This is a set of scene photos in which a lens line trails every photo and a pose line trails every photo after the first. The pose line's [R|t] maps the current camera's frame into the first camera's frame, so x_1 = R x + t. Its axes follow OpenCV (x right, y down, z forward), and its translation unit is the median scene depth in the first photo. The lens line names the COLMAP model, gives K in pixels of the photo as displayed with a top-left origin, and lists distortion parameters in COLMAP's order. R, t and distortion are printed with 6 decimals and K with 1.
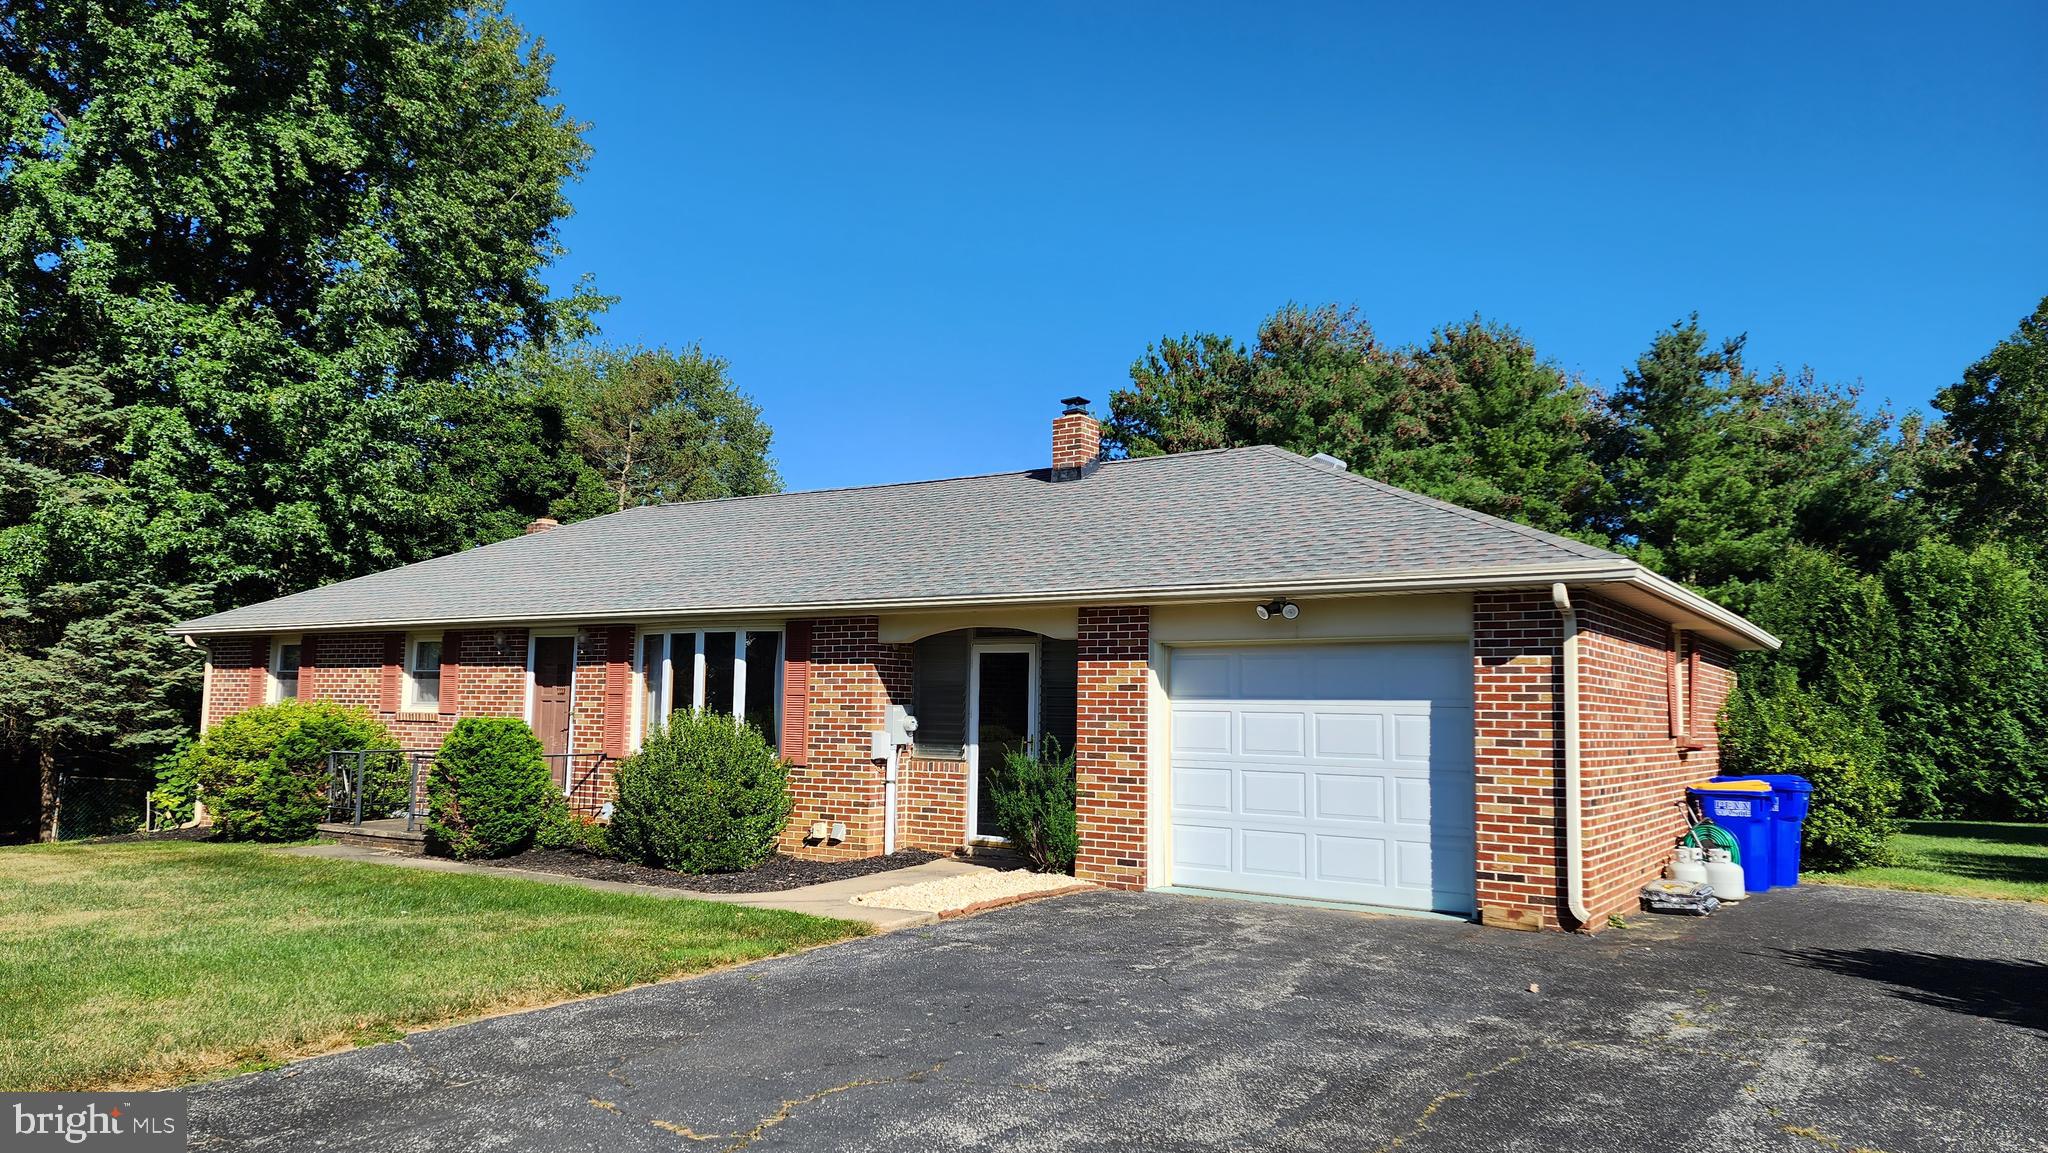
lens RADIAL K [[1360.7, 0, 1024.0], [0, 1360.7, 576.5], [0, 0, 1]] dist [0.113615, -0.139646]
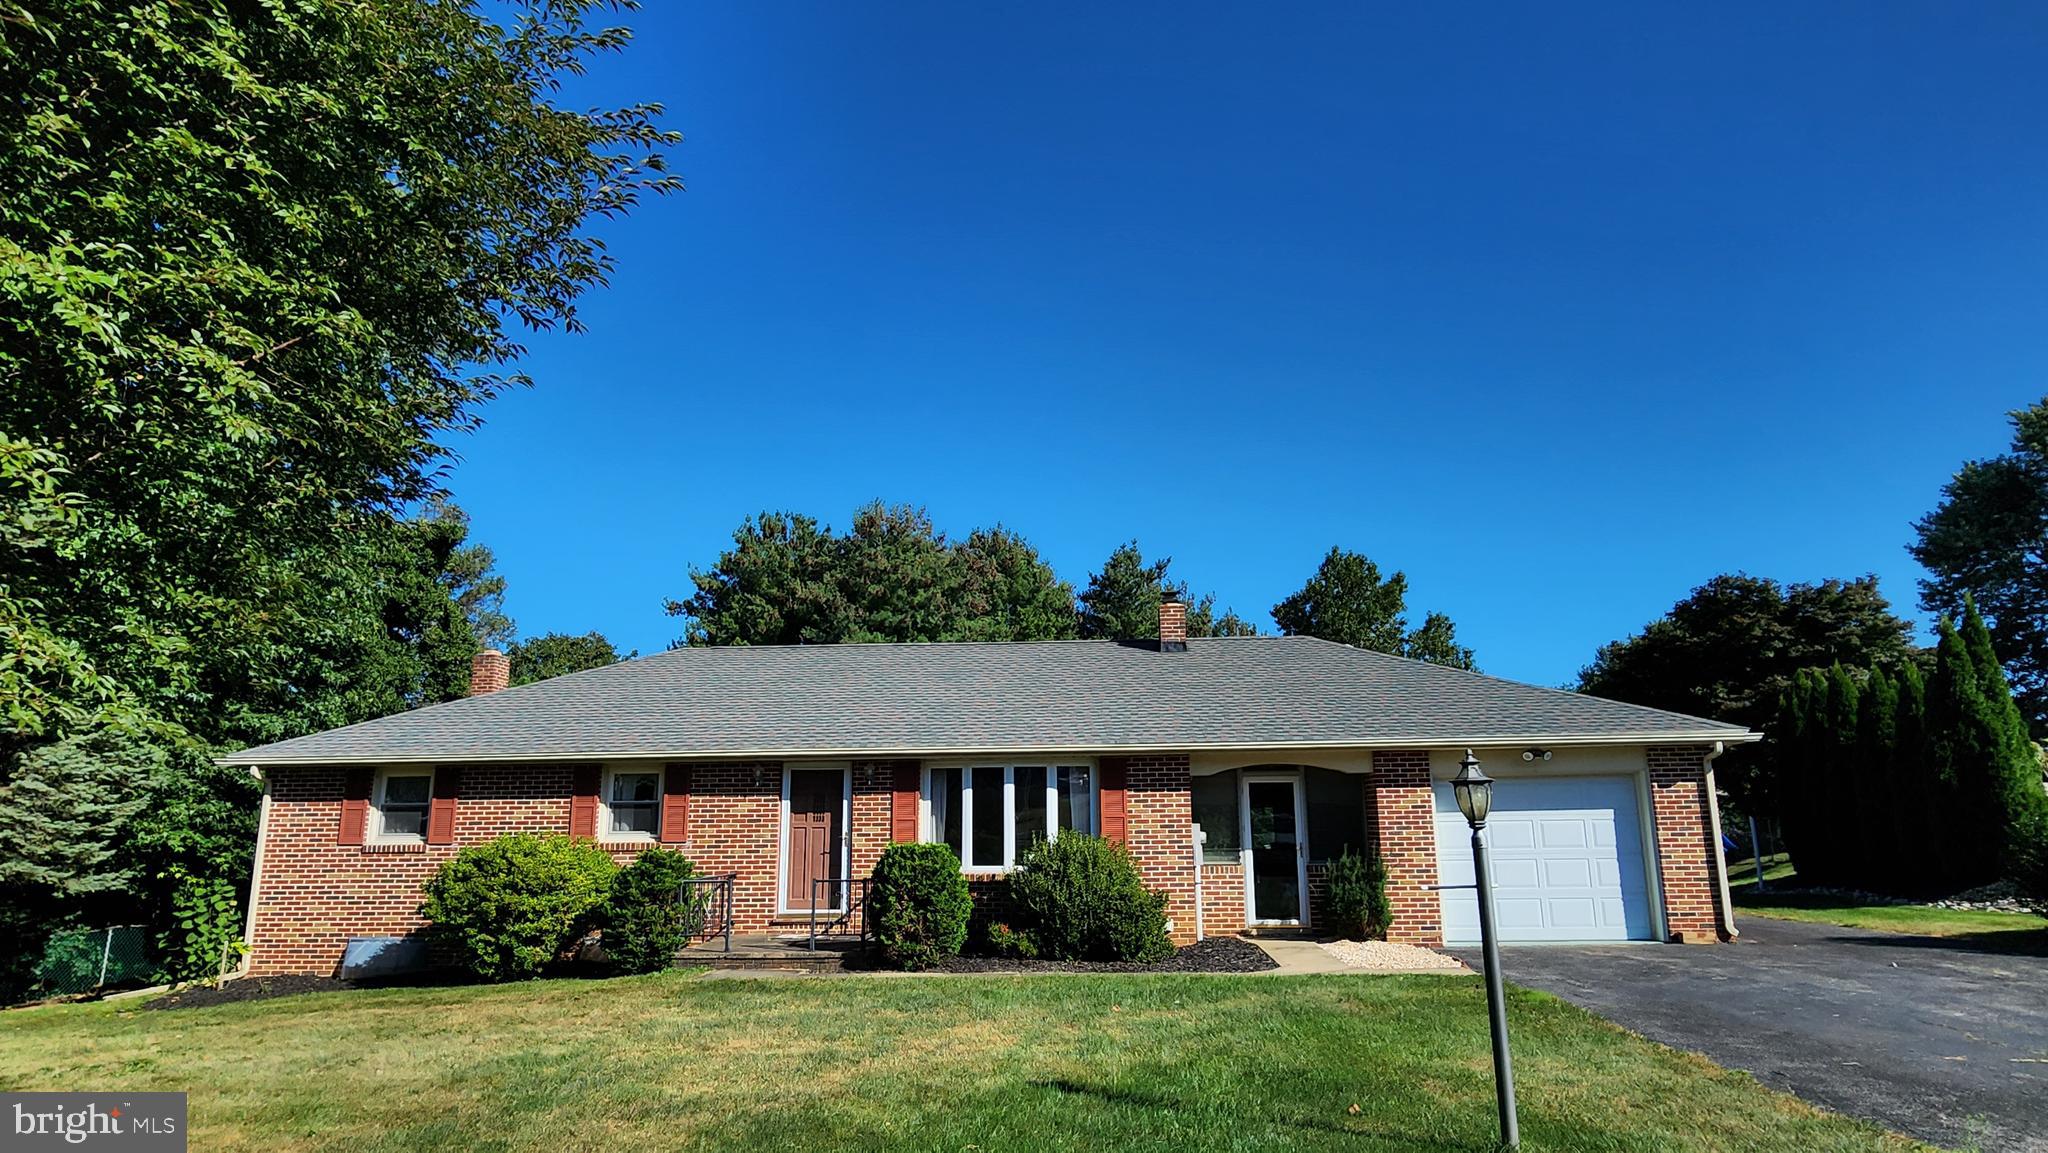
lens RADIAL K [[1131.5, 0, 1024.0], [0, 1131.5, 576.5], [0, 0, 1]] dist [-0.001961, -0.000650]
pose [[0.865275, 0.082272, 0.494500, -0.547719], [-0.023991, 0.992107, -0.123081, -0.002503], [-0.500722, 0.094635, 0.860419, 0.084781]]
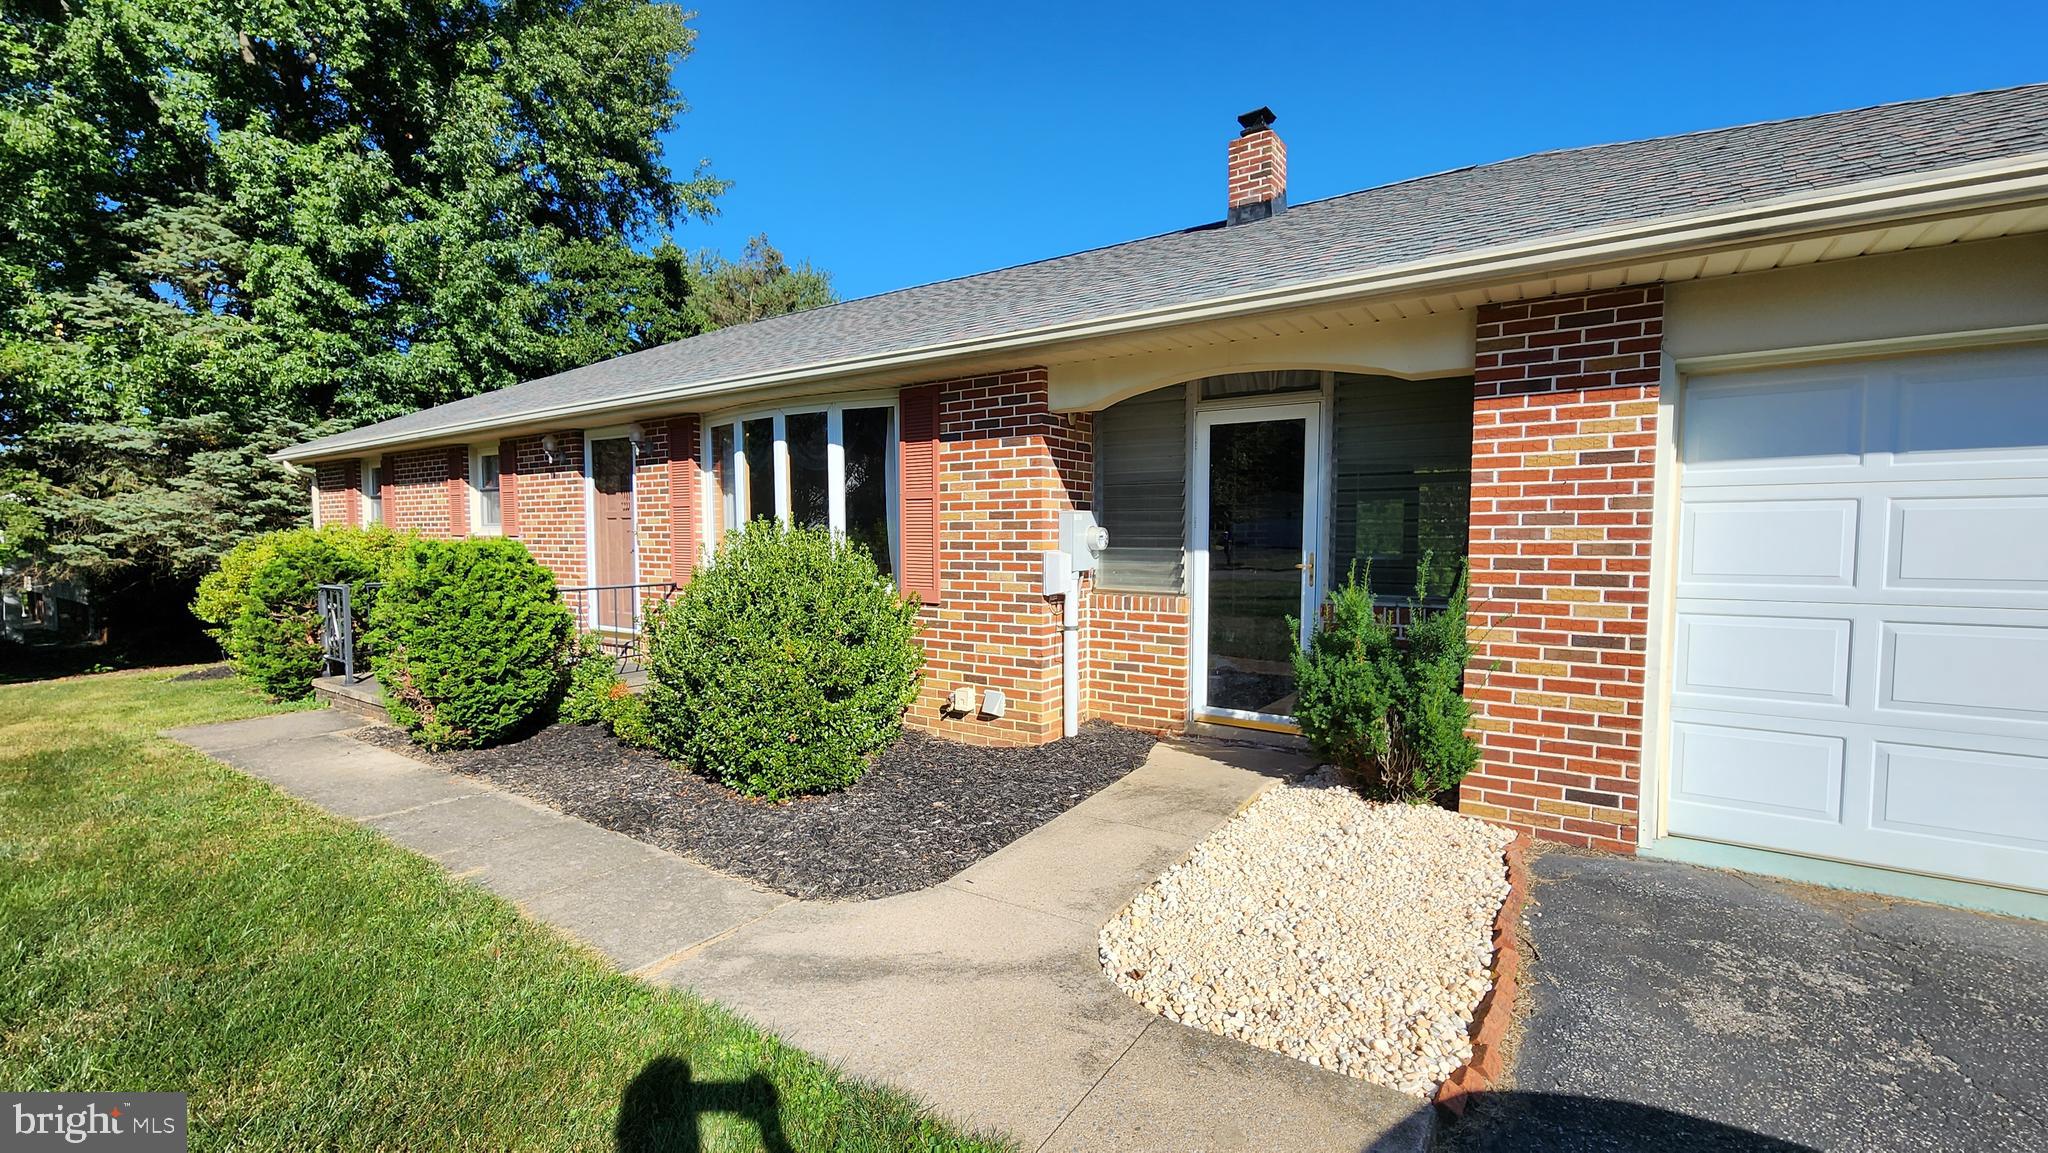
lens RADIAL K [[859.8, 0, 1013.6], [0, 859.8, 586.1], [0, 0, 1]] dist [-0.003179, -0.000305]
pose [[0.999560, -0.017254, -0.024146, -0.078531], [0.020891, 0.986964, 0.159577, 0.044184], [0.021077, -0.160011, 0.986890, 0.408595]]
